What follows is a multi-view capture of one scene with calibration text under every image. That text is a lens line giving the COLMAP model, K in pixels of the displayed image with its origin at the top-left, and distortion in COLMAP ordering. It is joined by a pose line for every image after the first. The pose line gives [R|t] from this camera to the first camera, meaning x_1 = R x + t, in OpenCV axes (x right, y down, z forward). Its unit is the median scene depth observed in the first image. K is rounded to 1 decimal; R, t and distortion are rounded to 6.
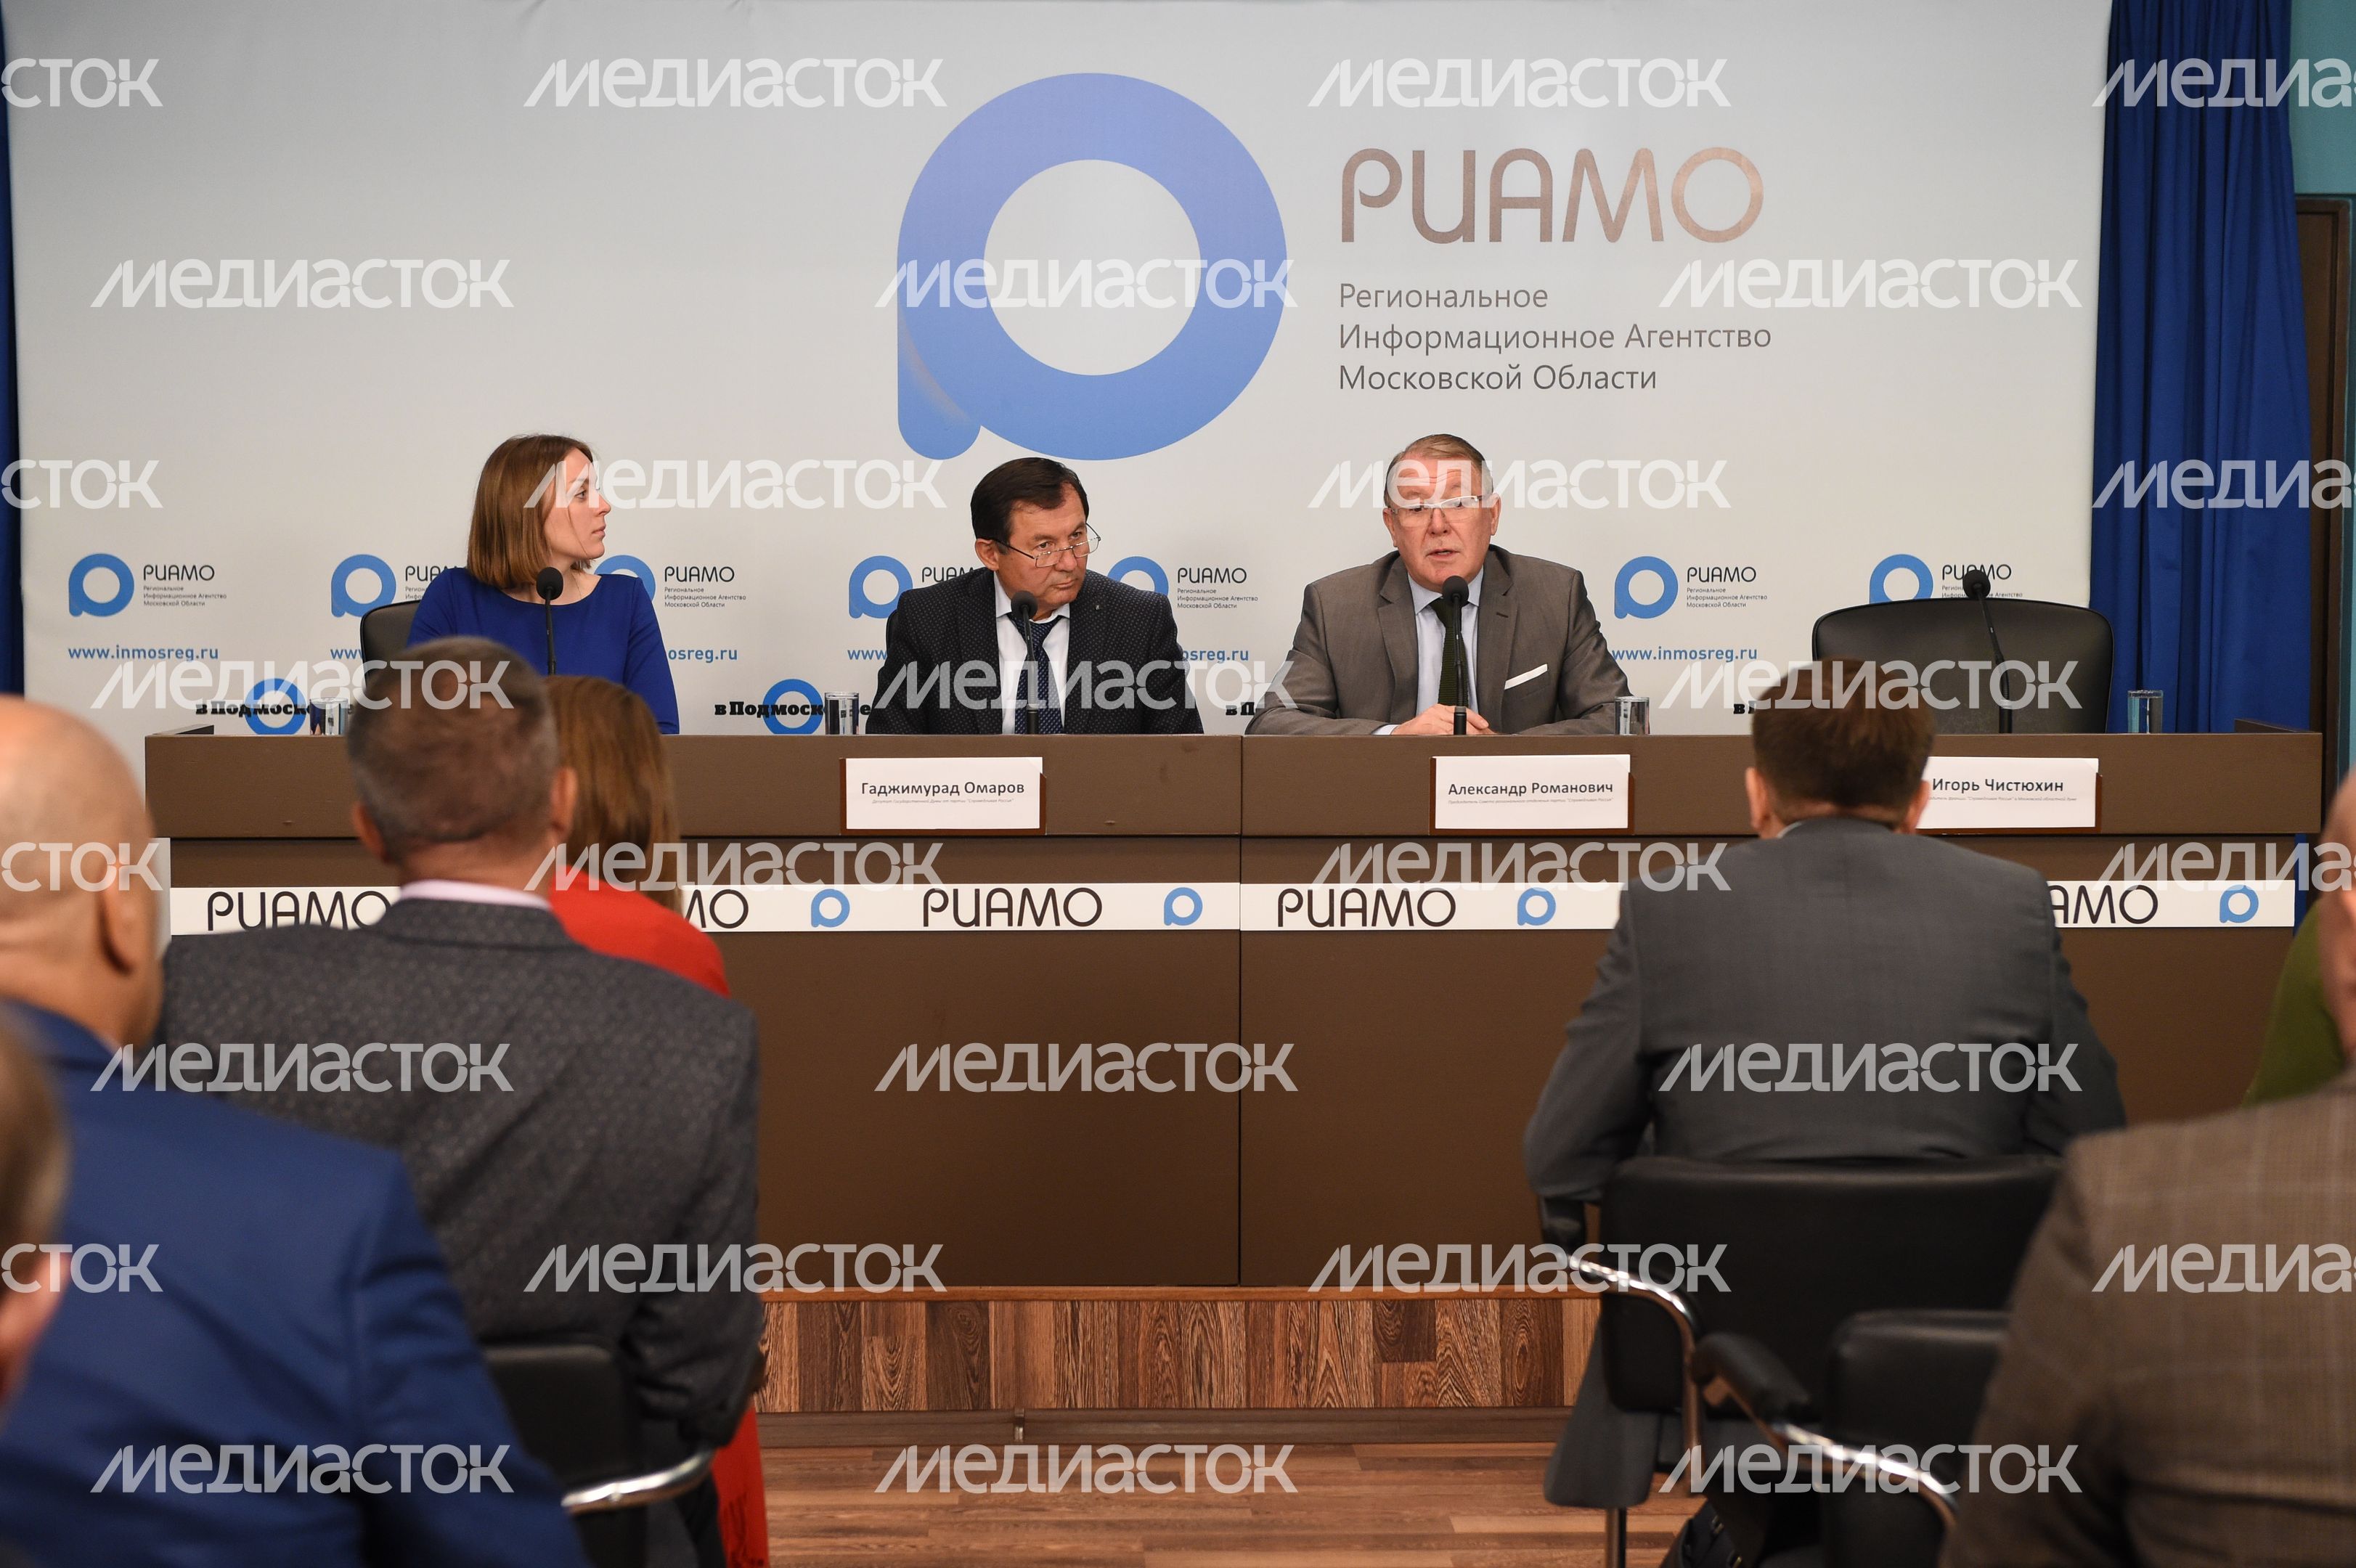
lens RADIAL K [[4660.1, 0, 1178.0], [0, 4660.1, 784.0], [0, 0, 1]] dist [0.402255, 0.161657]
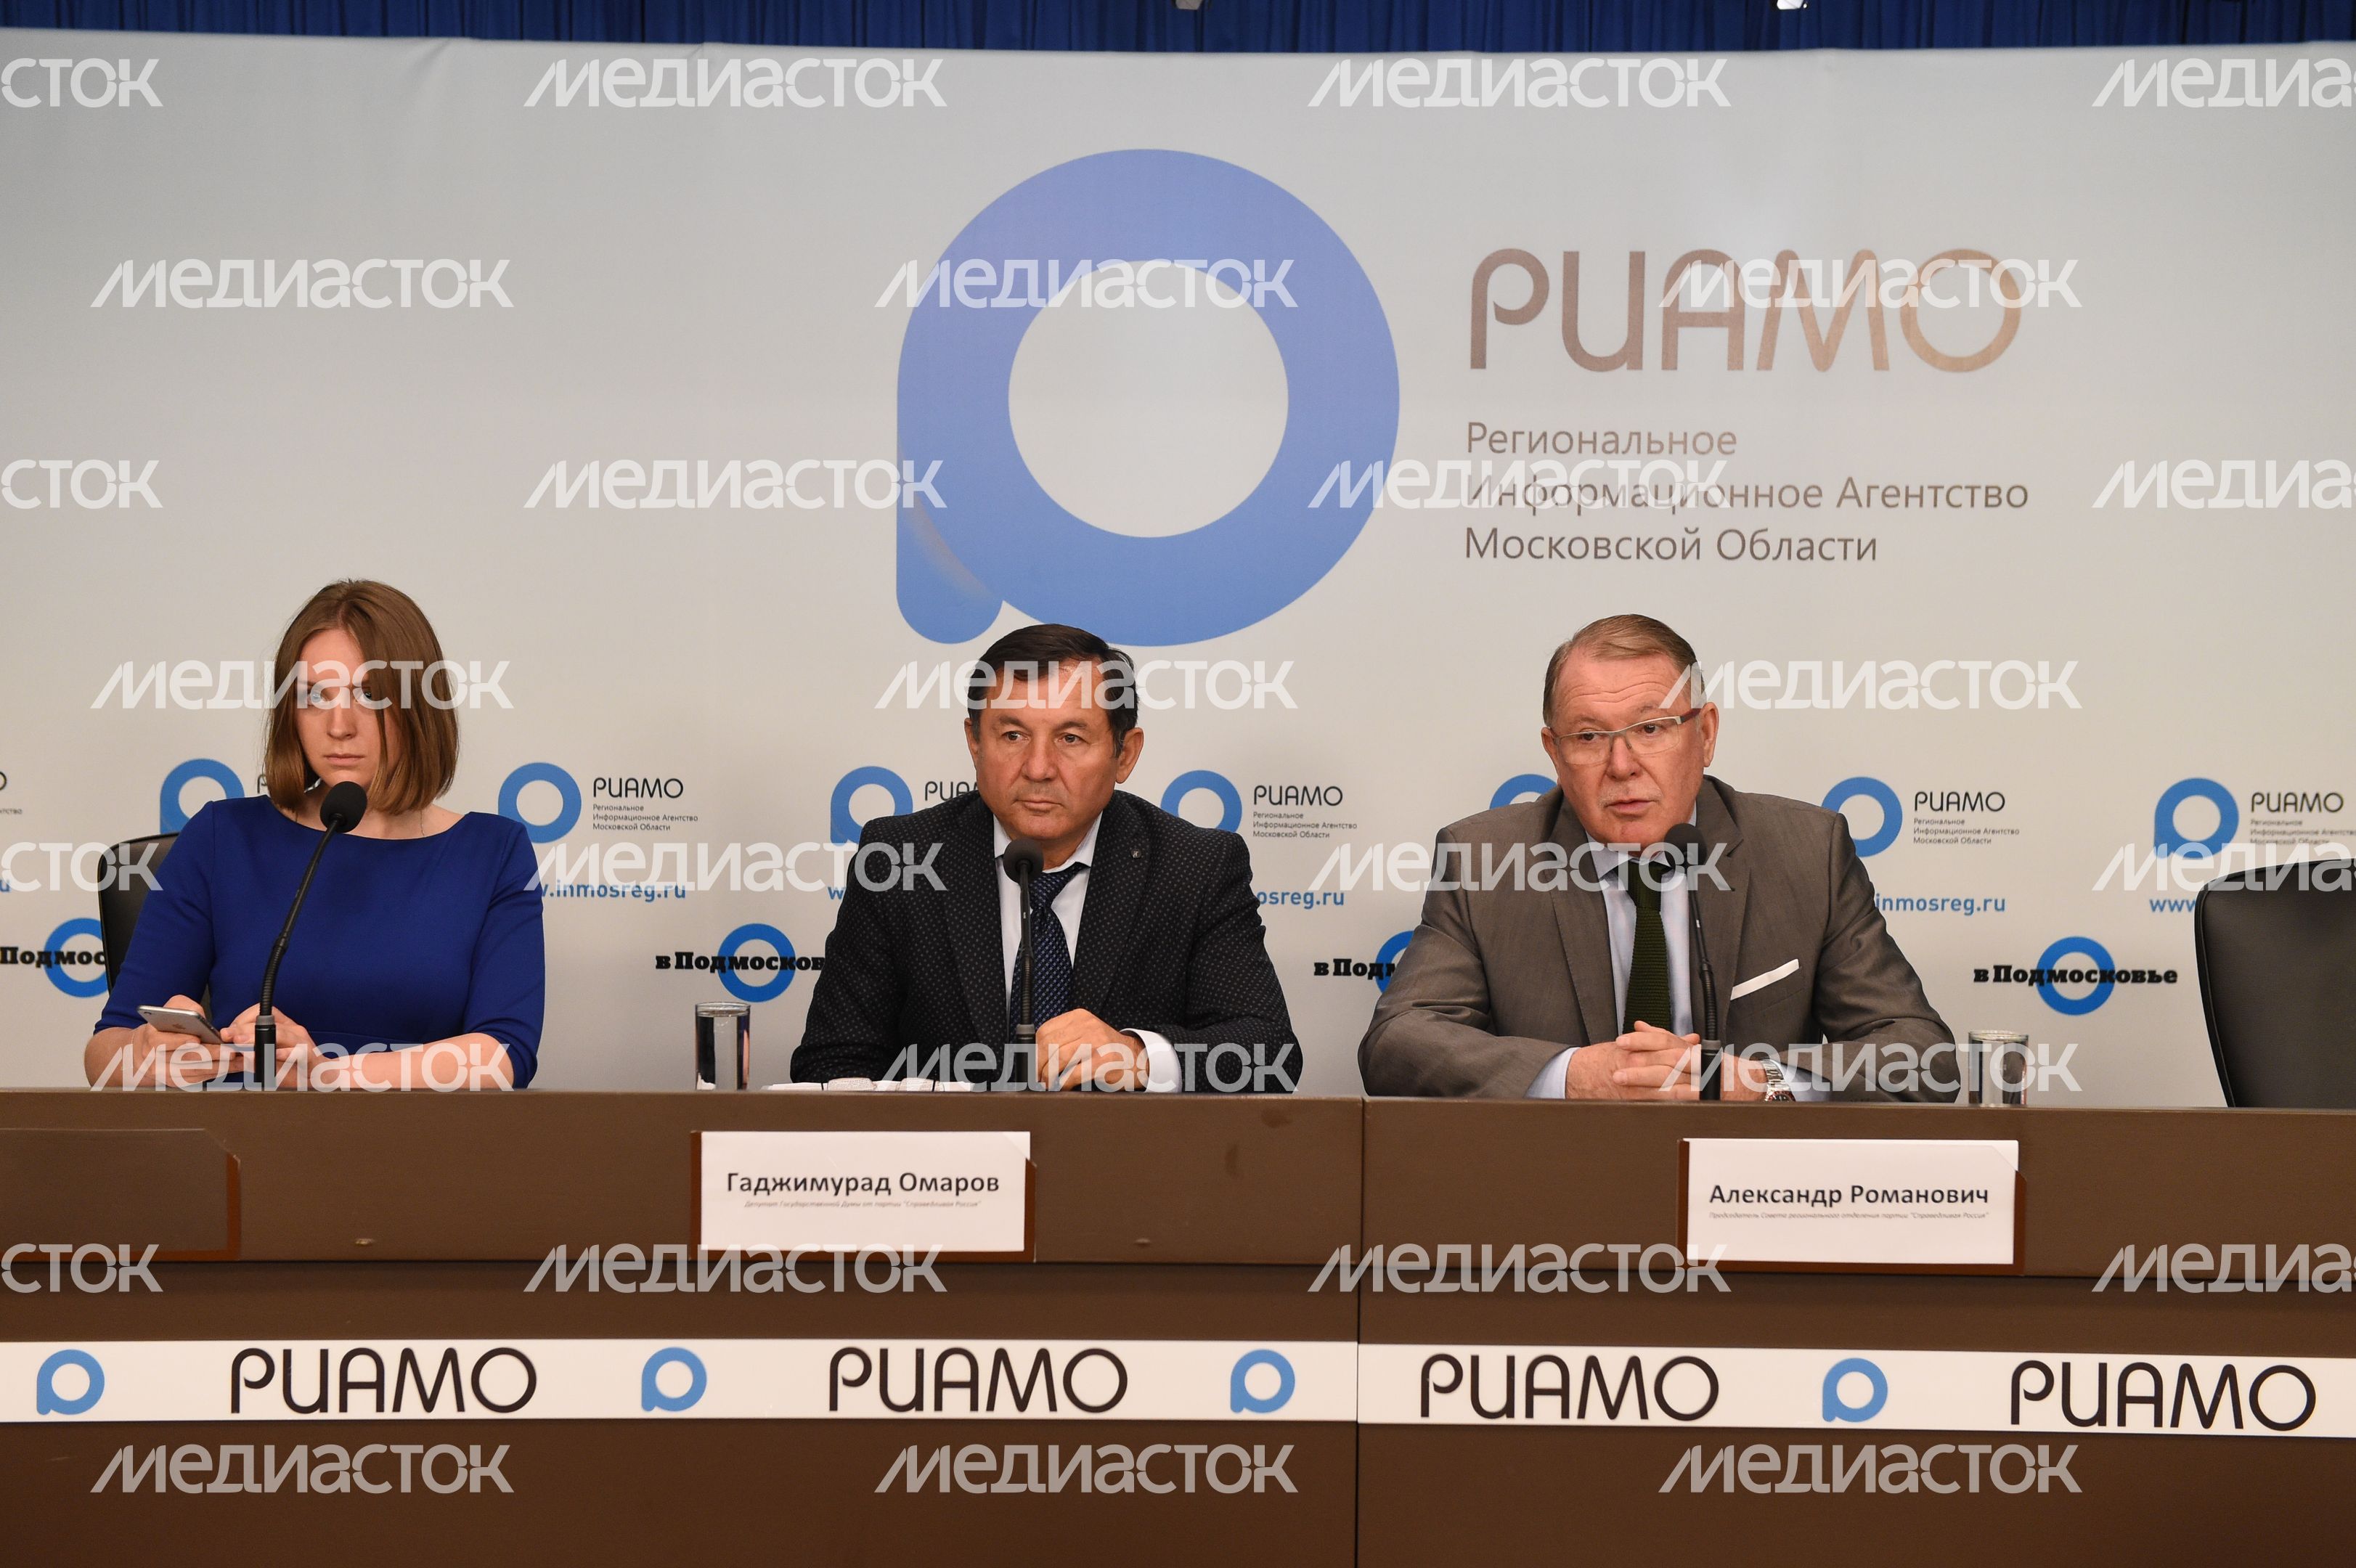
lens RADIAL K [[3402.1, 0, 1180.8], [0, 3402.1, 856.7], [0, 0, 1]] dist [0.203266, 0.020644]
pose [[0.999763, 0.010963, -0.018826, -0.001574], [-0.011165, 0.999881, -0.010636, -0.030565], [0.018707, 0.010844, 0.999766, 0.468814]]
